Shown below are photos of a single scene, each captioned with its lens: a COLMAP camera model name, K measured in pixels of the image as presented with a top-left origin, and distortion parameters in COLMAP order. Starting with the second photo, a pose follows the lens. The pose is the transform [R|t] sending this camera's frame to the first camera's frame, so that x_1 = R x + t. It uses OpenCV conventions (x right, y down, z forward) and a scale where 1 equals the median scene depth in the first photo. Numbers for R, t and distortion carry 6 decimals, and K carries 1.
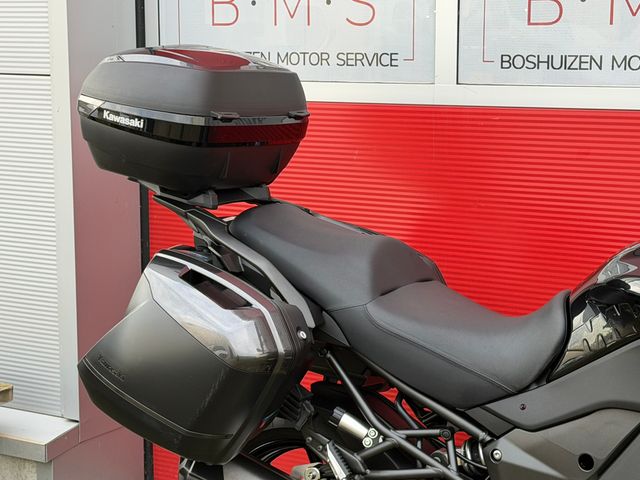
lens RADIAL K [[1365.0, 0, 312.4], [0, 1365.0, 253.4], [0, 0, 1]] dist [0.152971, 0.120808]
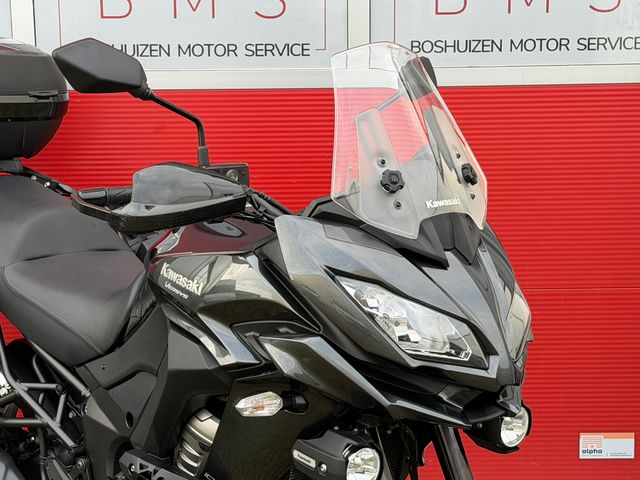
lens RADIAL K [[1365.0, 0, 312.4], [0, 1365.0, 253.4], [0, 0, 1]] dist [0.152971, 0.120808]
pose [[0.952217, 0.044793, -0.302120, 0.620194], [-0.042373, 0.998996, 0.014565, -0.000694], [0.302469, -0.001067, 0.953159, 0.016553]]
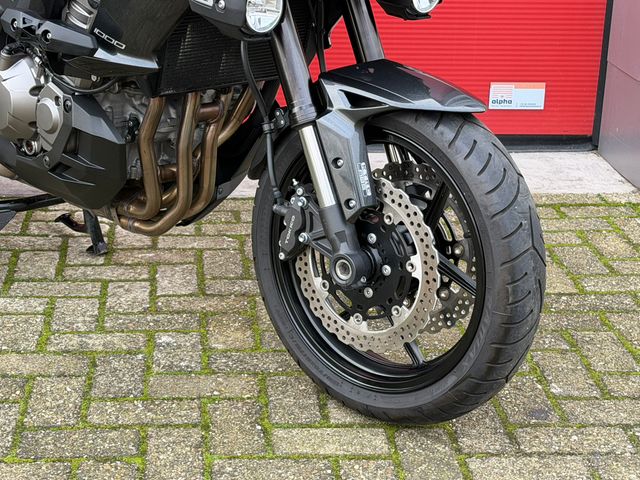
lens RADIAL K [[1365.0, 0, 312.4], [0, 1365.0, 253.4], [0, 0, 1]] dist [0.152971, 0.120808]
pose [[0.967422, 0.111740, -0.227176, 0.621386], [-0.071710, 0.981522, 0.177403, 0.136697], [0.242801, -0.155333, 0.957559, 0.062410]]
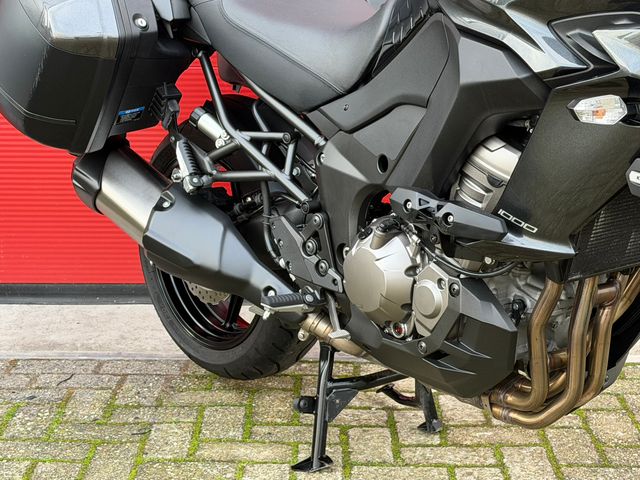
lens RADIAL K [[1365.0, 0, 312.4], [0, 1365.0, 253.4], [0, 0, 1]] dist [0.152971, 0.120808]
pose [[0.934817, 0.092045, -0.342993, 0.451125], [-0.058135, 0.992462, 0.107890, 0.108696], [0.350338, -0.080918, 0.933121, 0.111277]]
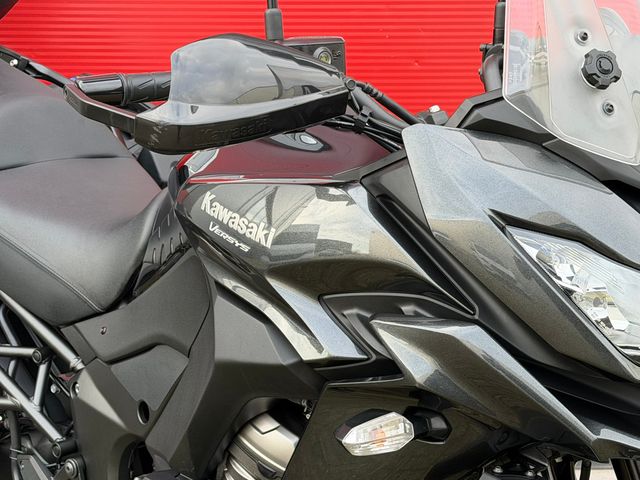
lens RADIAL K [[1365.0, 0, 312.4], [0, 1365.0, 253.4], [0, 0, 1]] dist [0.152971, 0.120808]
pose [[0.960452, 0.079058, -0.266988, 0.451935], [-0.053582, 0.993402, 0.101401, -0.012915], [0.273242, -0.083085, 0.958350, 0.305509]]
